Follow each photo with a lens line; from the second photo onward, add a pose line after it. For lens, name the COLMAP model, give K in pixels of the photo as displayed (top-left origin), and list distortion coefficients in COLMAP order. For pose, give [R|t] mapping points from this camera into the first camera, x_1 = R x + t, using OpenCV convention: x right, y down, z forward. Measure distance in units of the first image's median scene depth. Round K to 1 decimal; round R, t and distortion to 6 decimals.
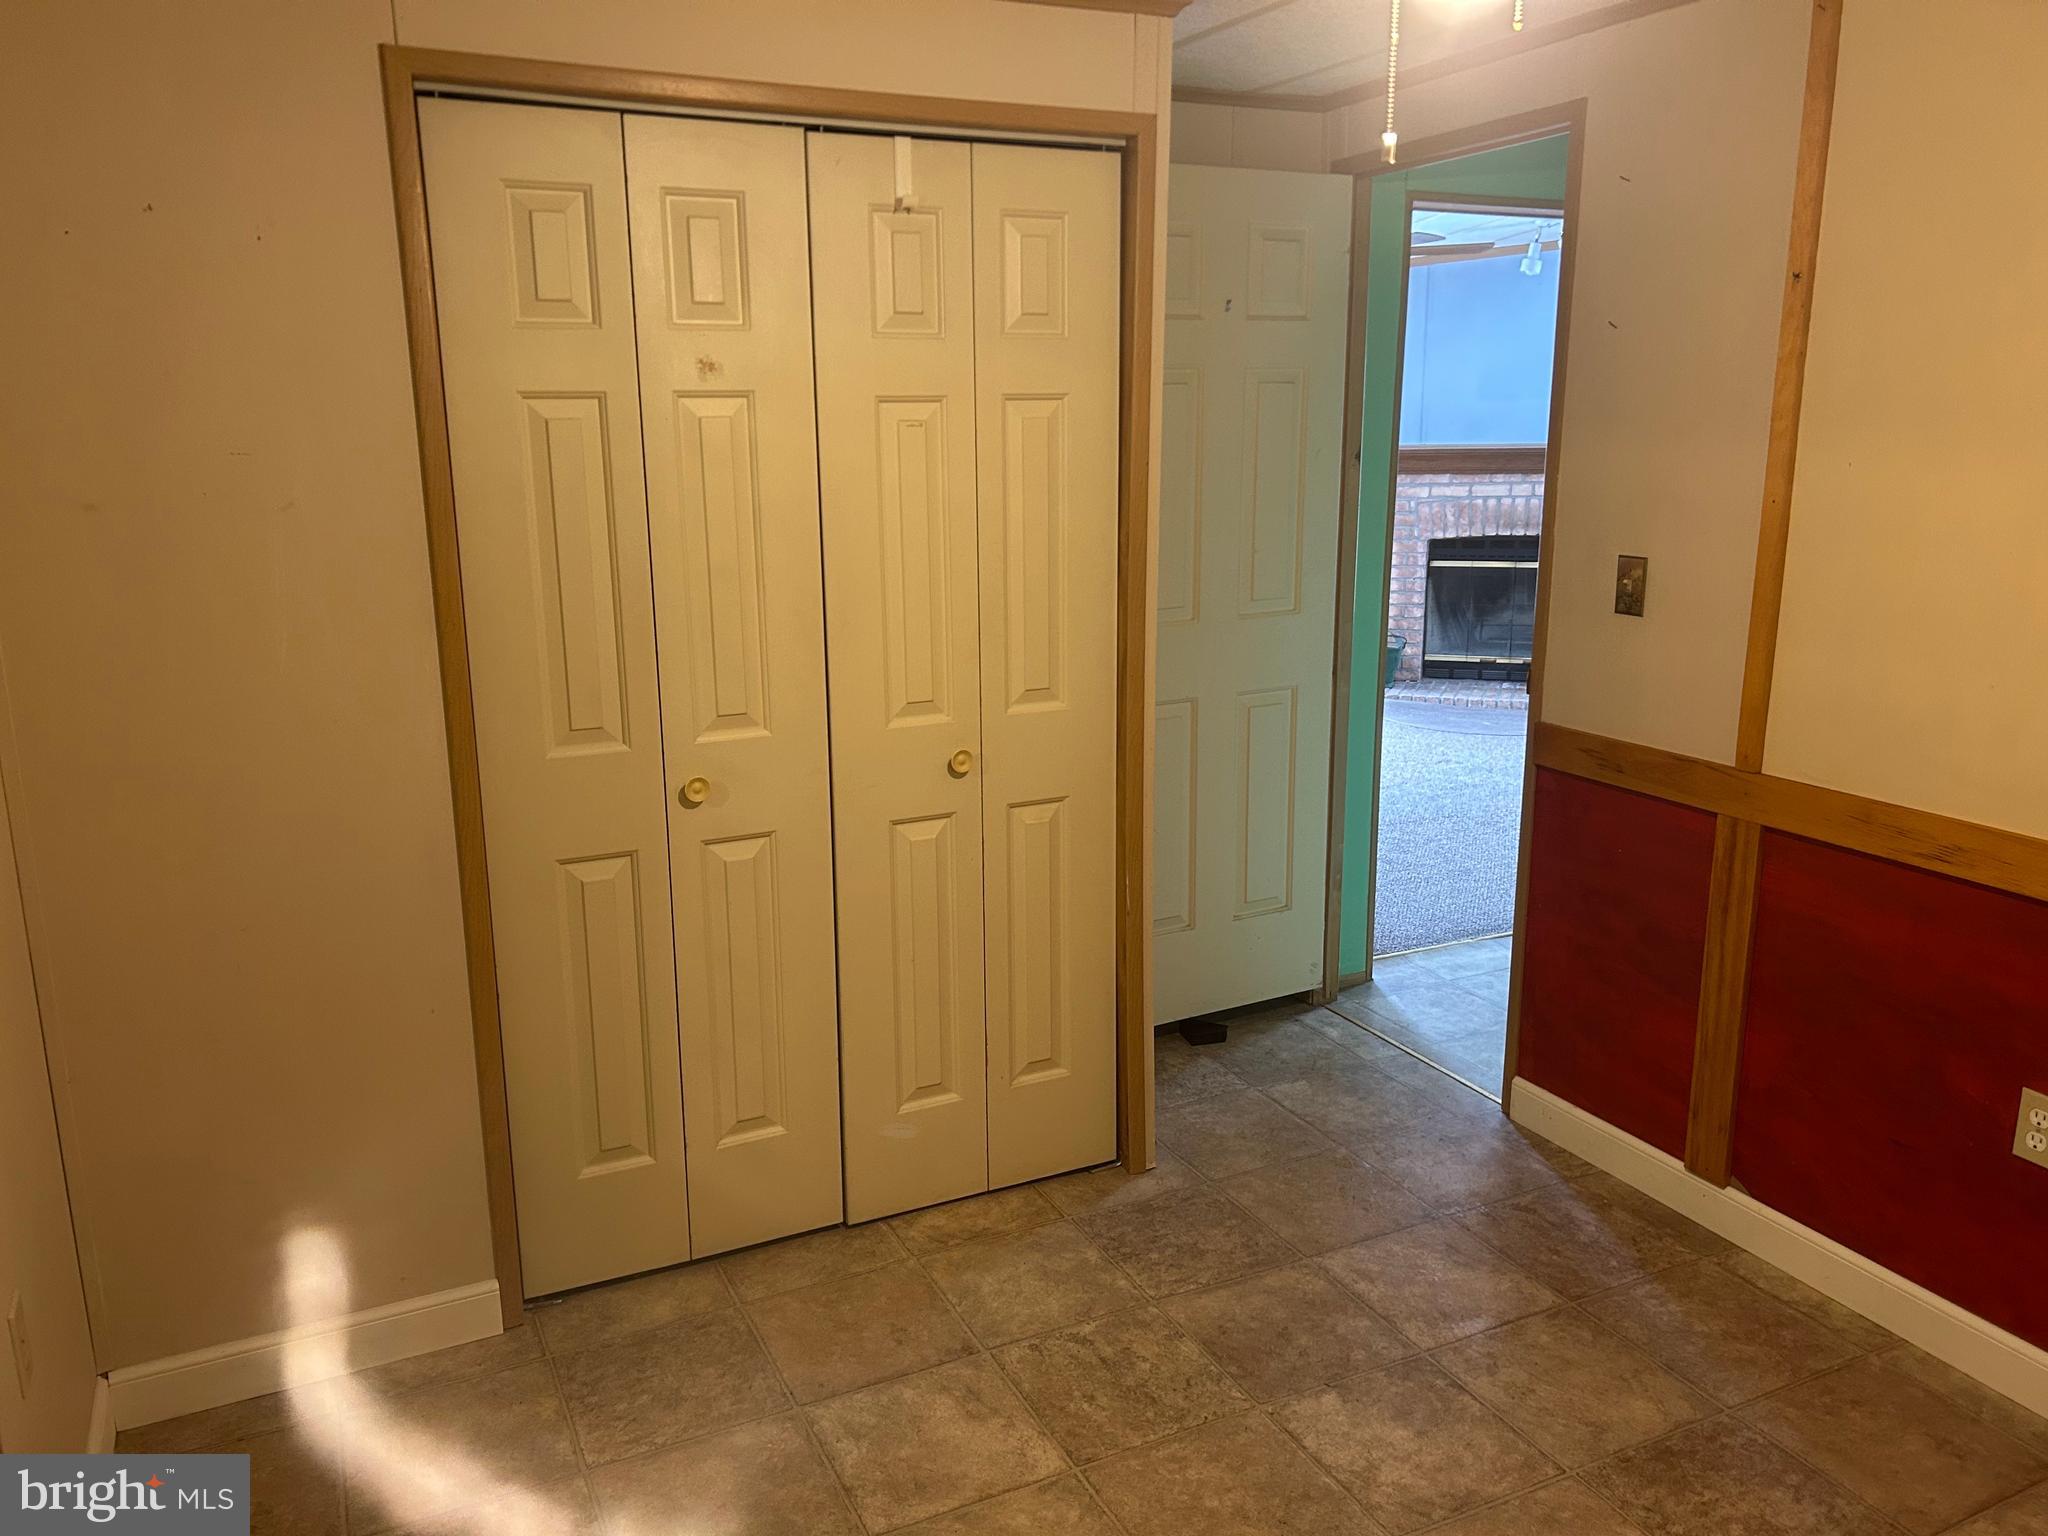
lens RADIAL K [[1530.3, 0, 1023.7], [0, 1530.3, 762.7], [0, 0, 1]] dist [0.061484, -0.070614]
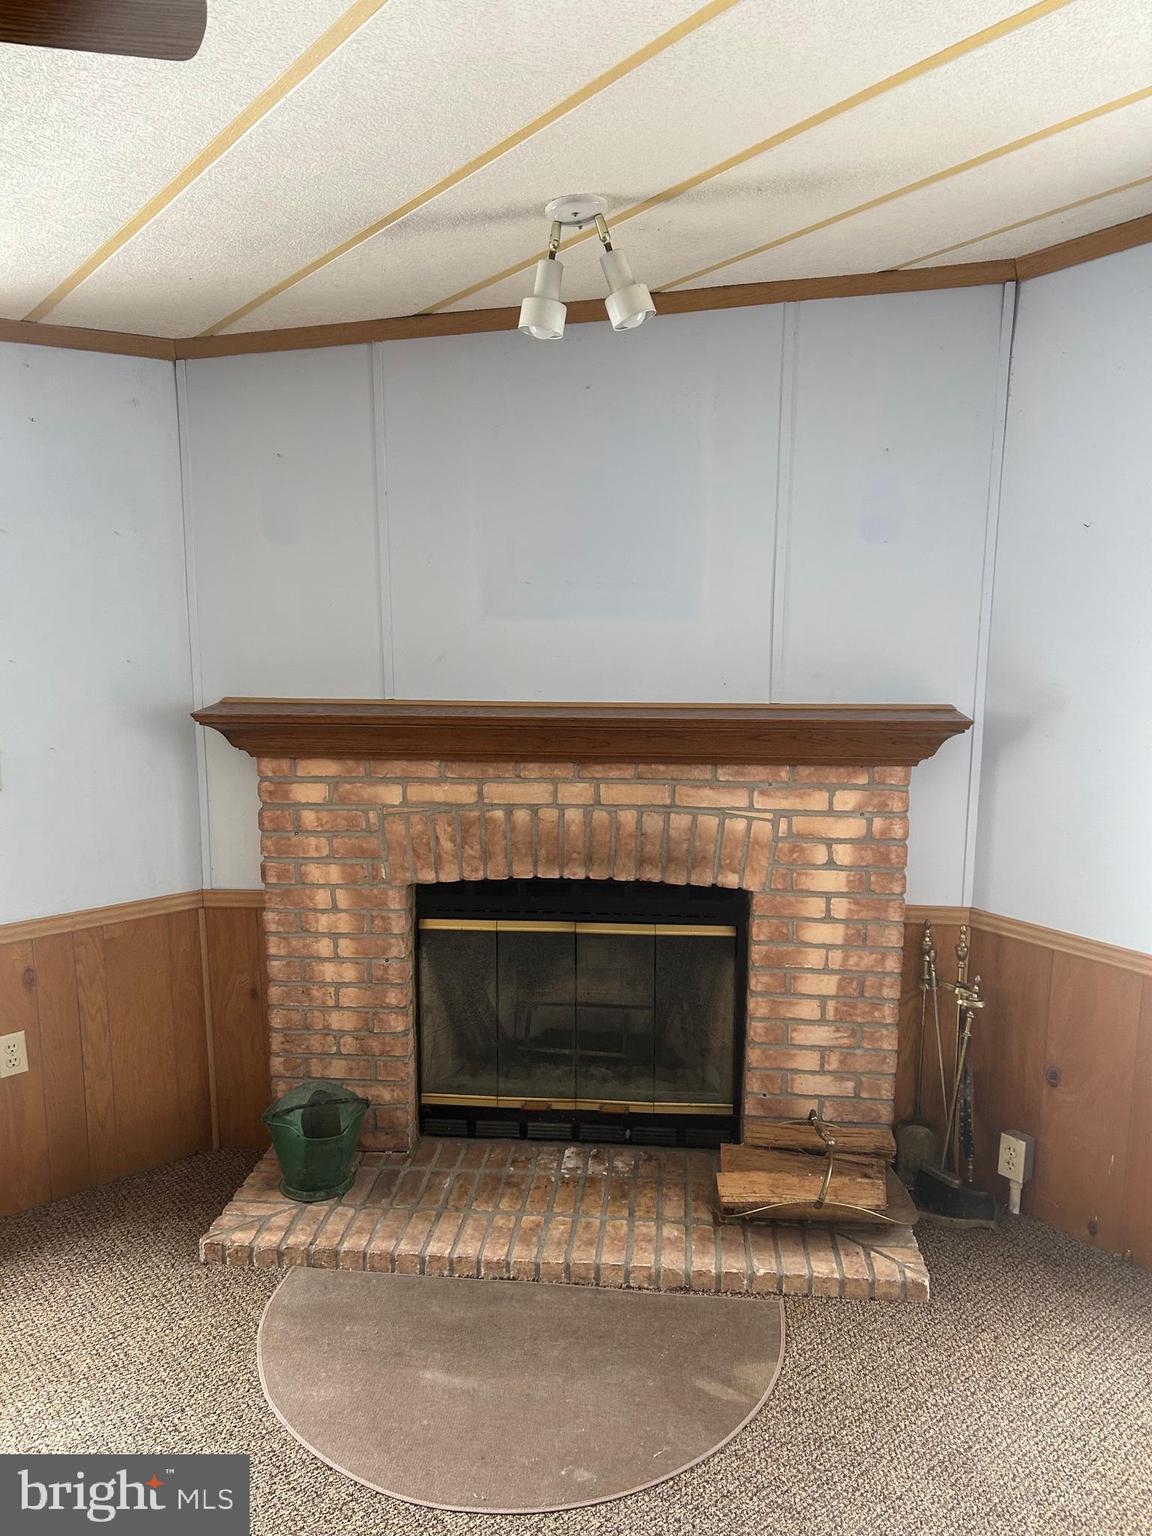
lens RADIAL K [[1147.7, 0, 584.4], [0, 1147.7, 759.3], [0, 0, 1]] dist [0.061484, -0.070614]
pose [[0.970892, -0.028683, 0.237795, 0.232561], [0.042239, 0.997748, -0.052106, -0.165677], [-0.235765, 0.060633, 0.969917, 0.621258]]
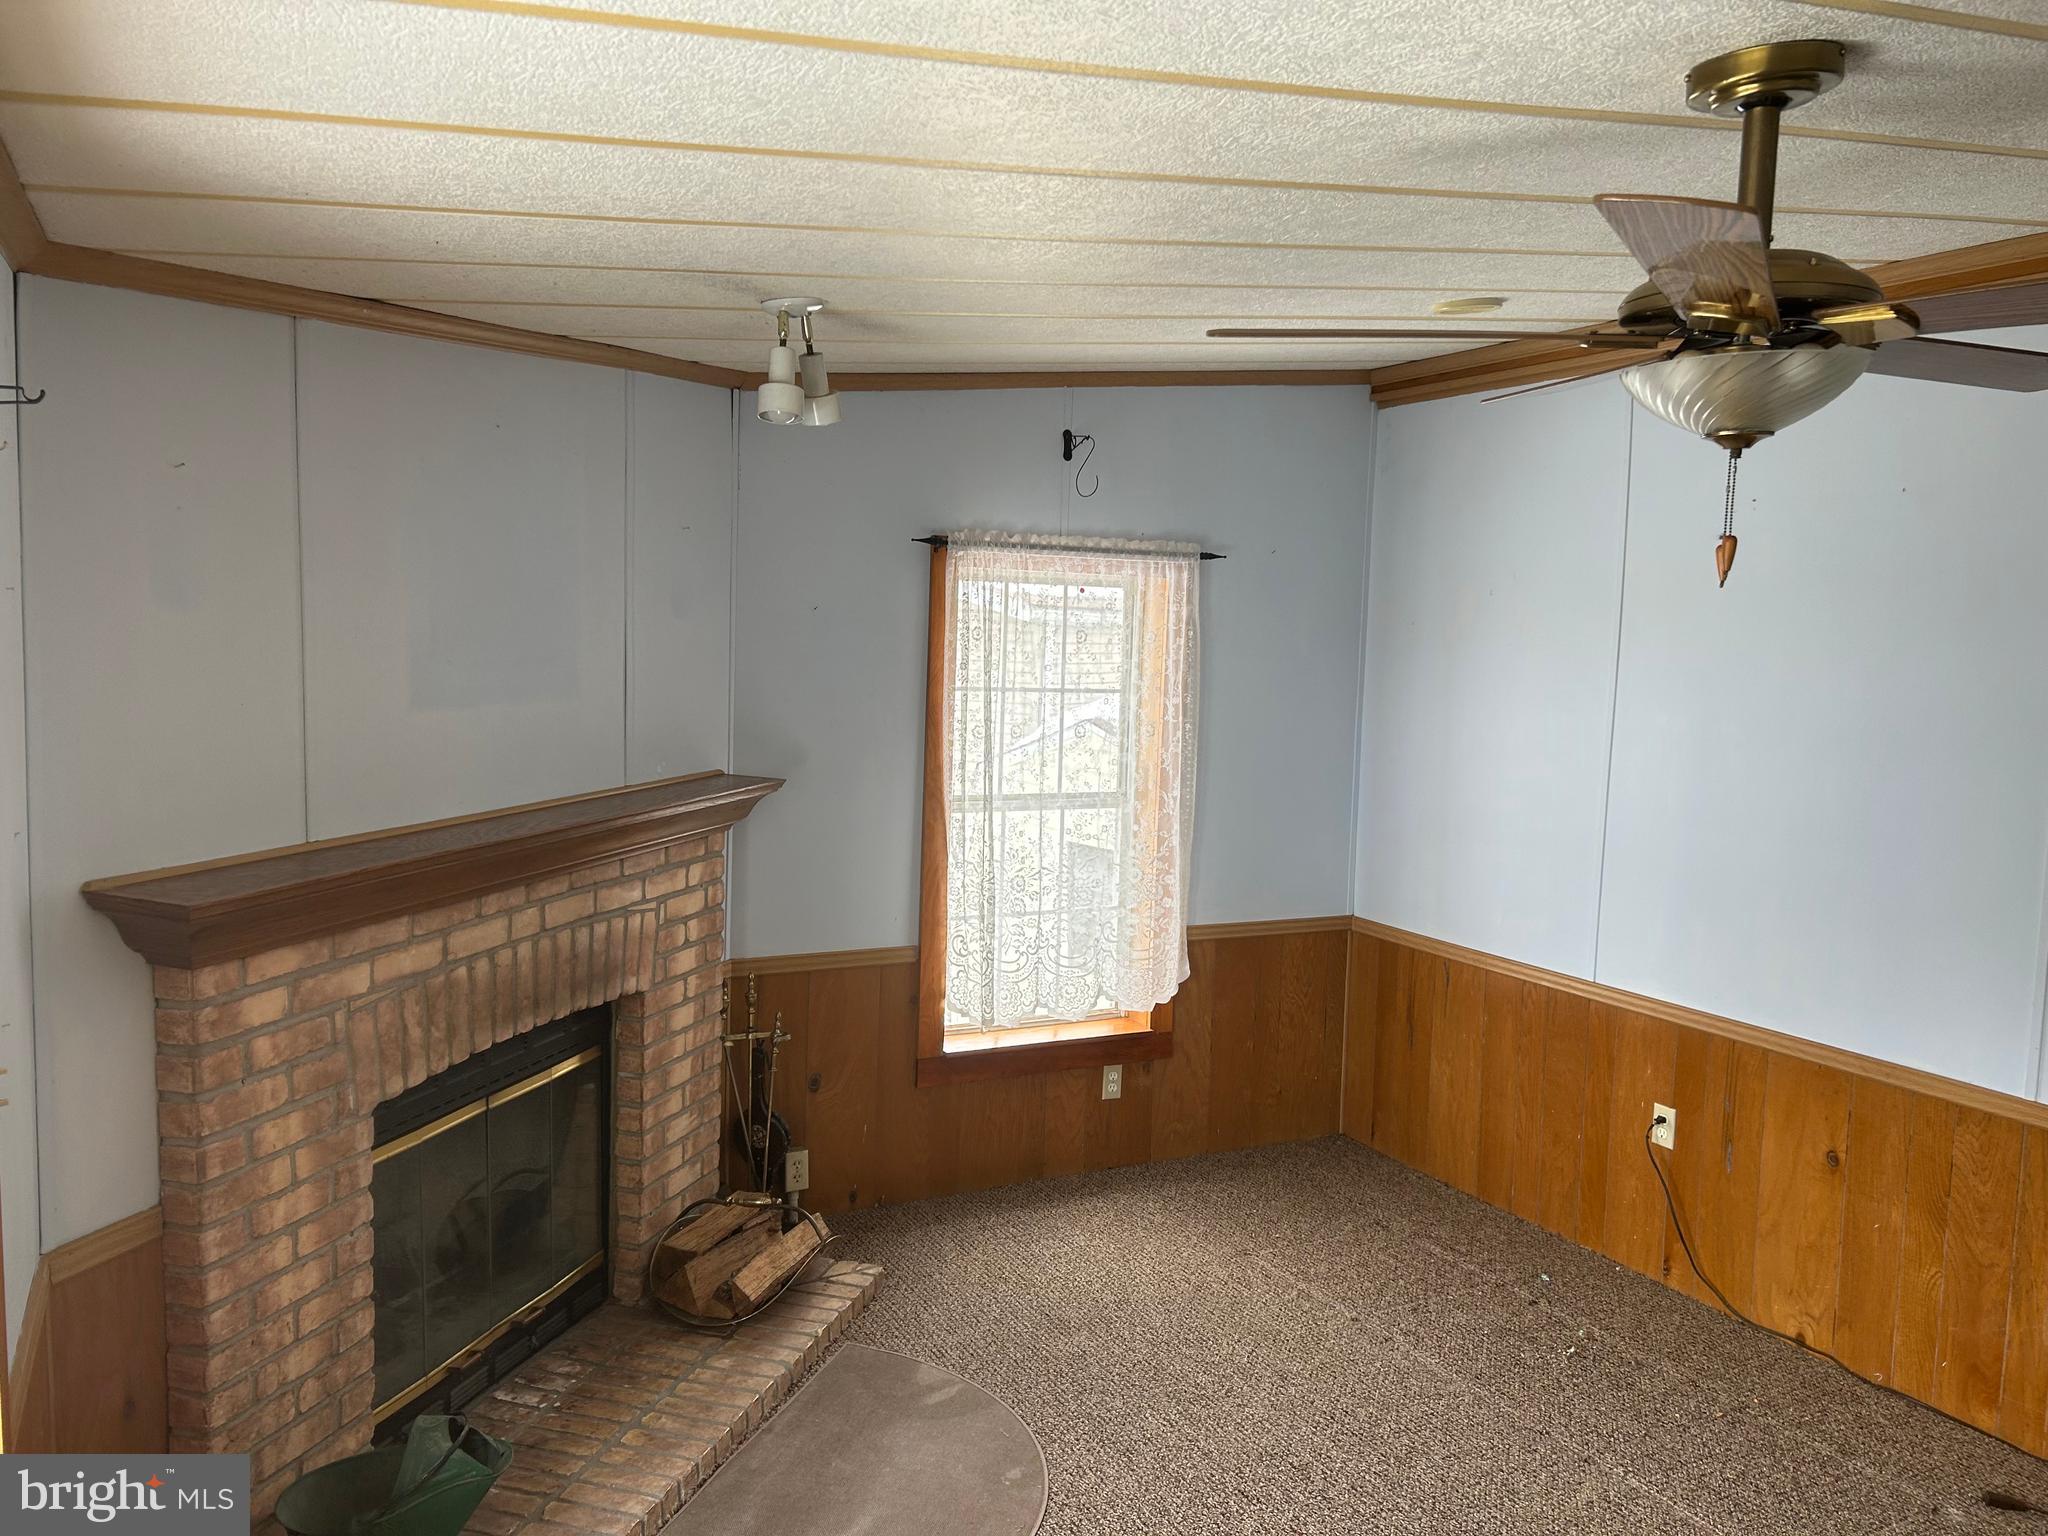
lens RADIAL K [[1530.3, 0, 1034.9], [0, 1530.3, 750.1], [0, 0, 1]] dist [0.061484, -0.070614]
pose [[-0.027349, -0.077830, 0.996591, -0.080949], [0.192615, 0.977871, 0.081654, -0.225284], [-0.980893, 0.194192, -0.011753, 0.850790]]
